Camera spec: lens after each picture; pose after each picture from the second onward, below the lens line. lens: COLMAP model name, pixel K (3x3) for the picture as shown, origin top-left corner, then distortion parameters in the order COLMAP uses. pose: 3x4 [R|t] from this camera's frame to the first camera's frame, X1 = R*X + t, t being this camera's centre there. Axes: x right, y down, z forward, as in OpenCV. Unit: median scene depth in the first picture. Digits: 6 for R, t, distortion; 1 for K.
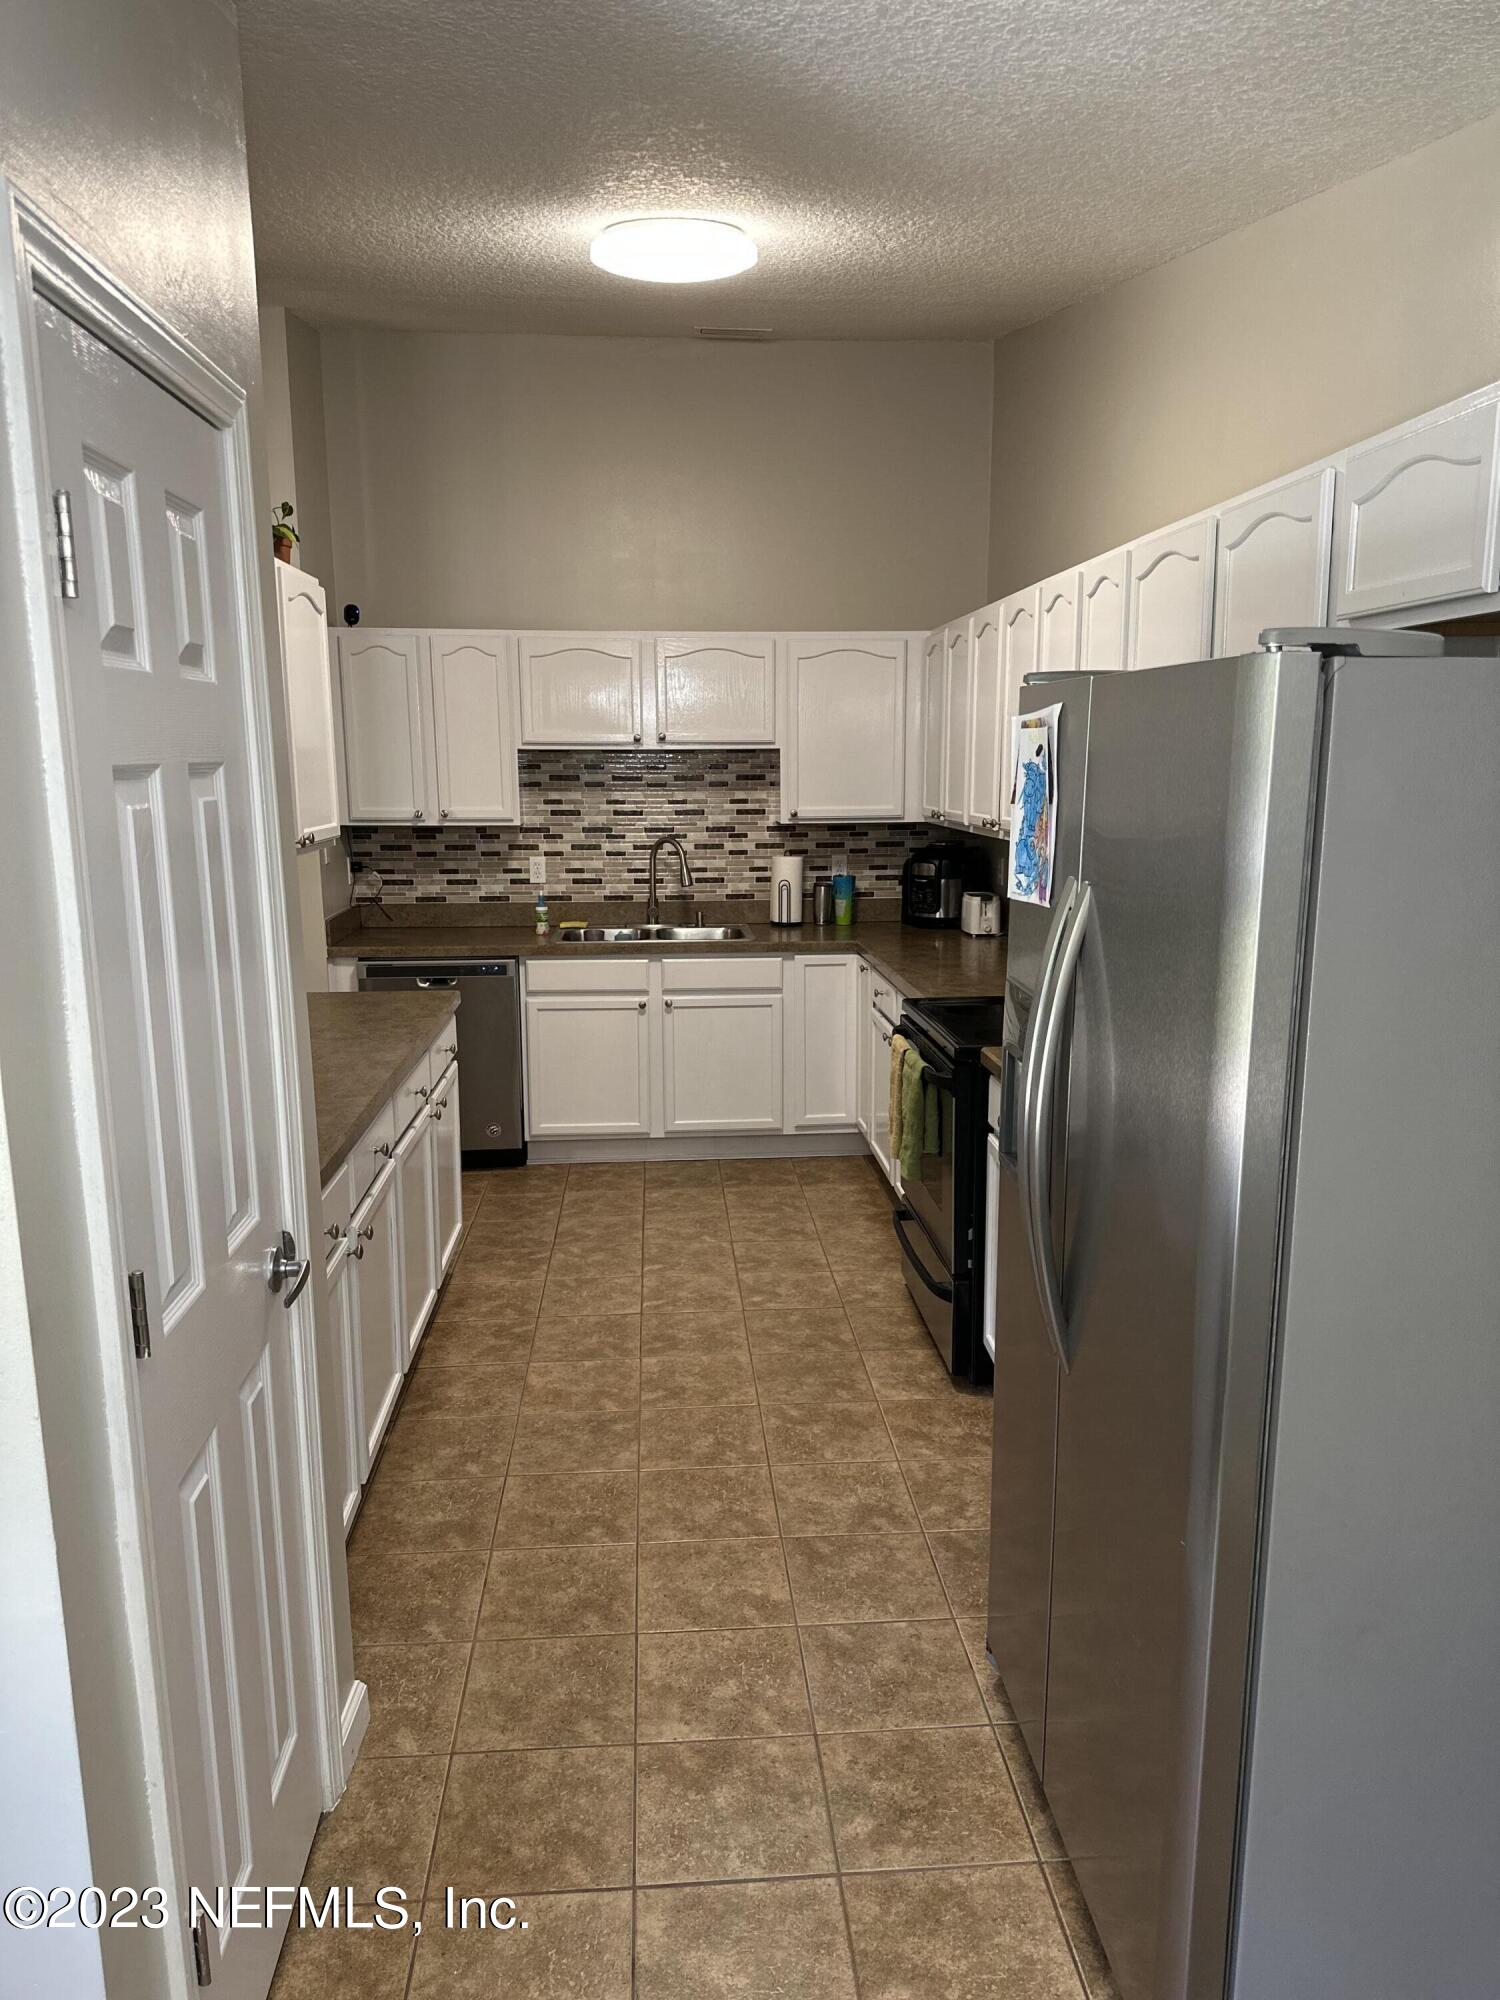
lens RADIAL K [[1400.0, 0, 750.7], [0, 1400.0, 1005.3], [0, 0, 1]] dist [-0.029950, -0.004510]
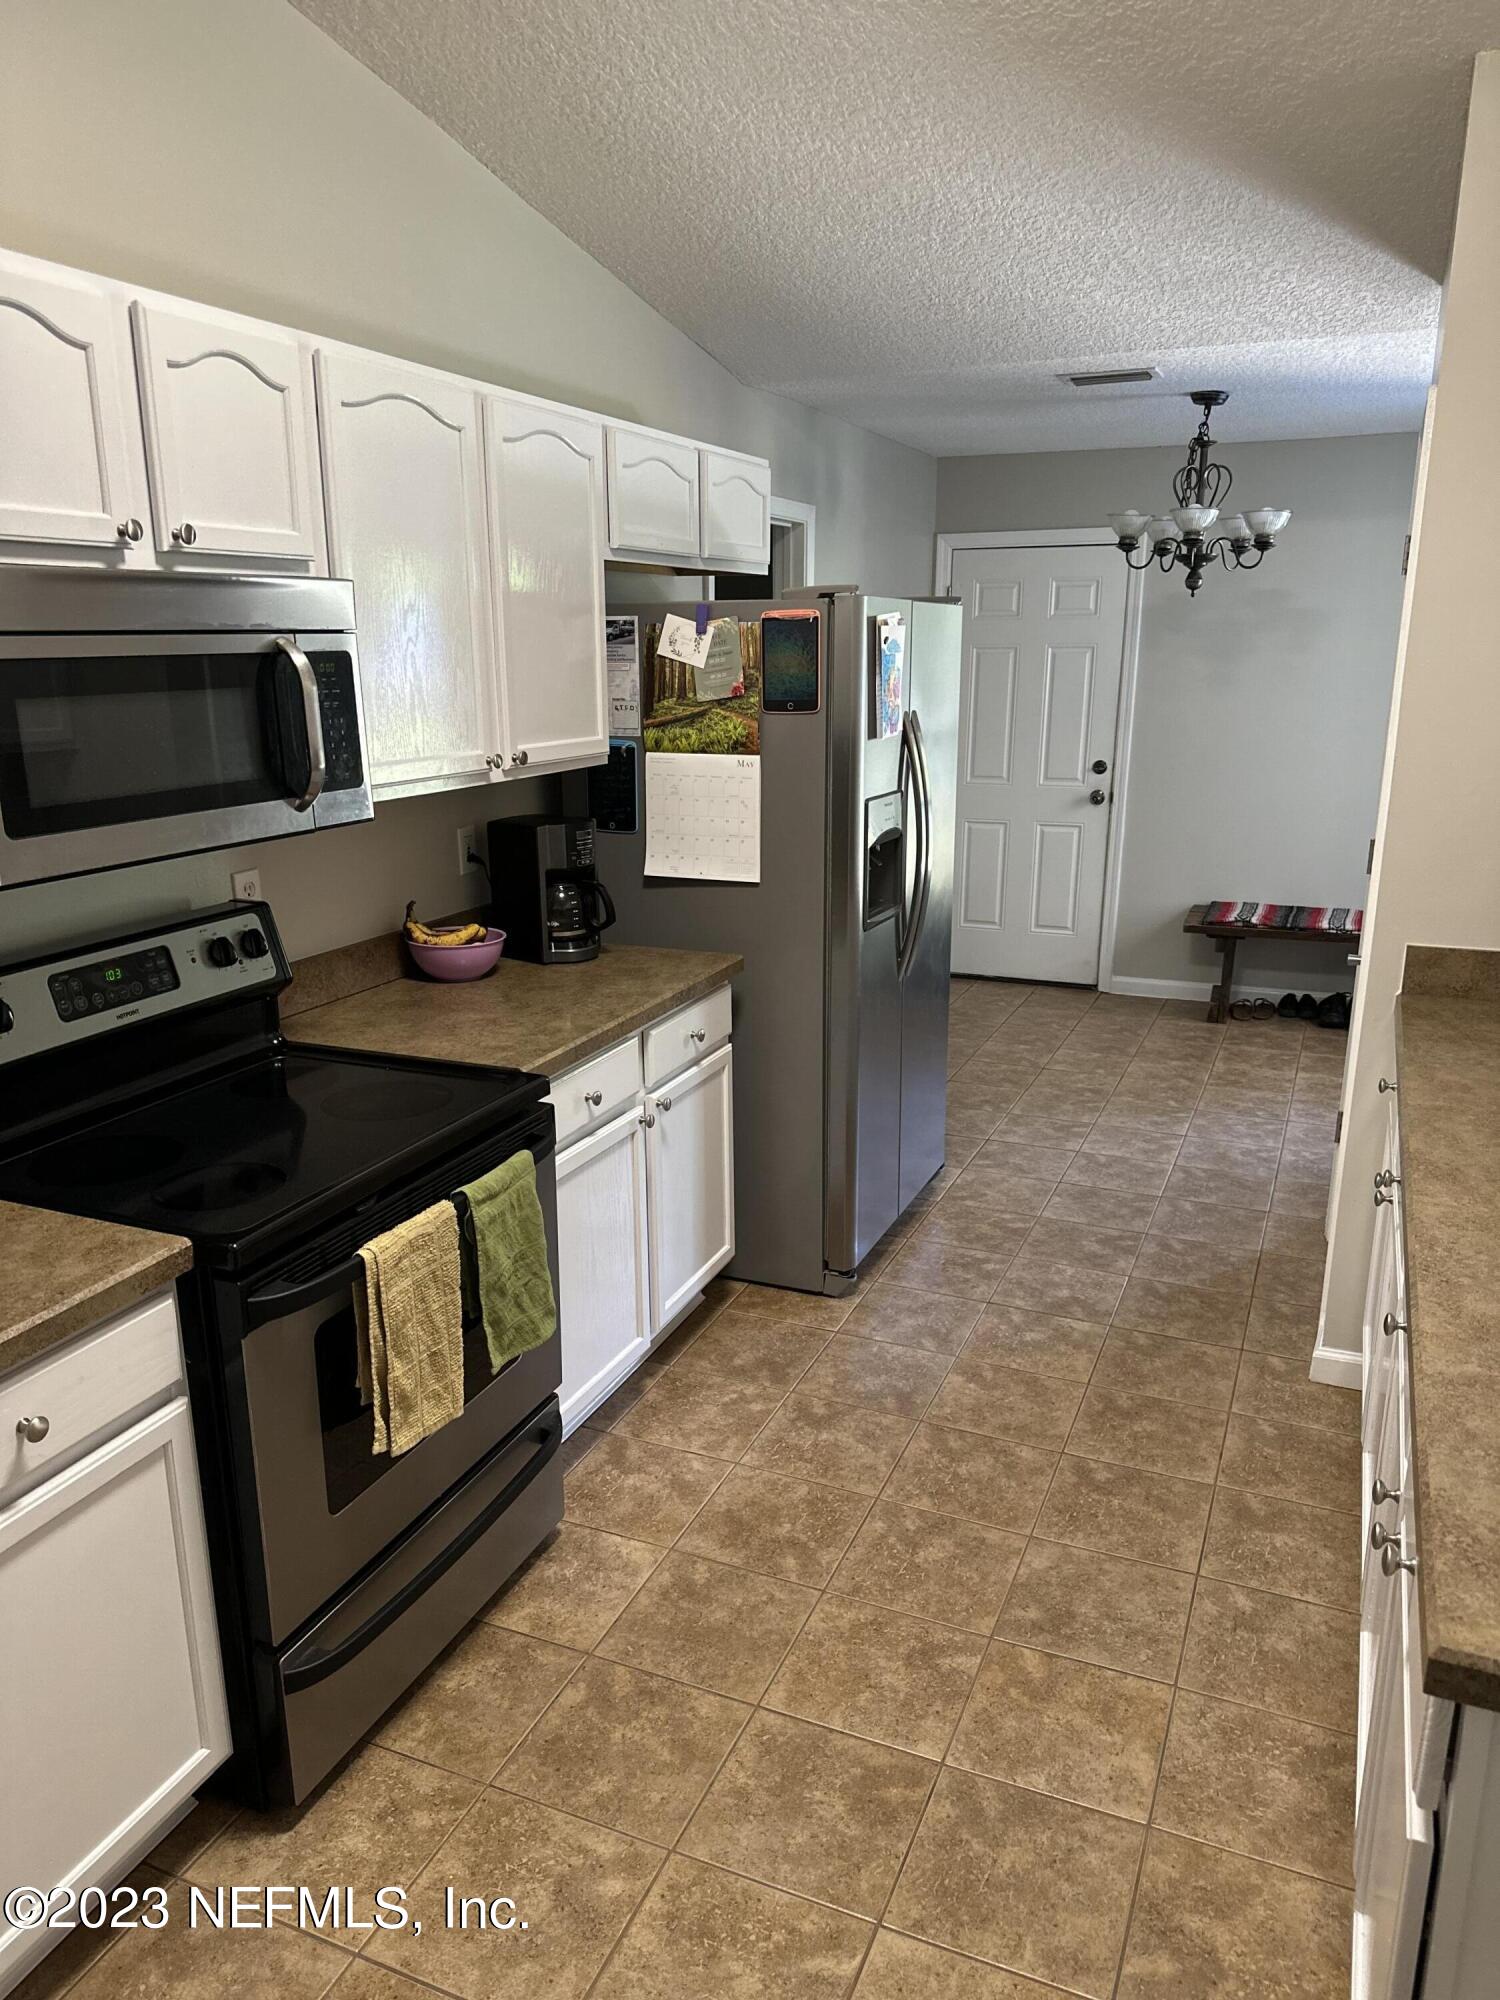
lens RADIAL K [[1400.0, 0, 749.6], [0, 1400.0, 1001.4], [0, 0, 1]] dist [-0.029950, -0.004510]
pose [[-0.888318, -0.109354, 0.446018, -0.260318], [0.091725, 0.909412, 0.405654, -0.290477], [-0.449975, 0.401261, -0.797817, 1.582461]]
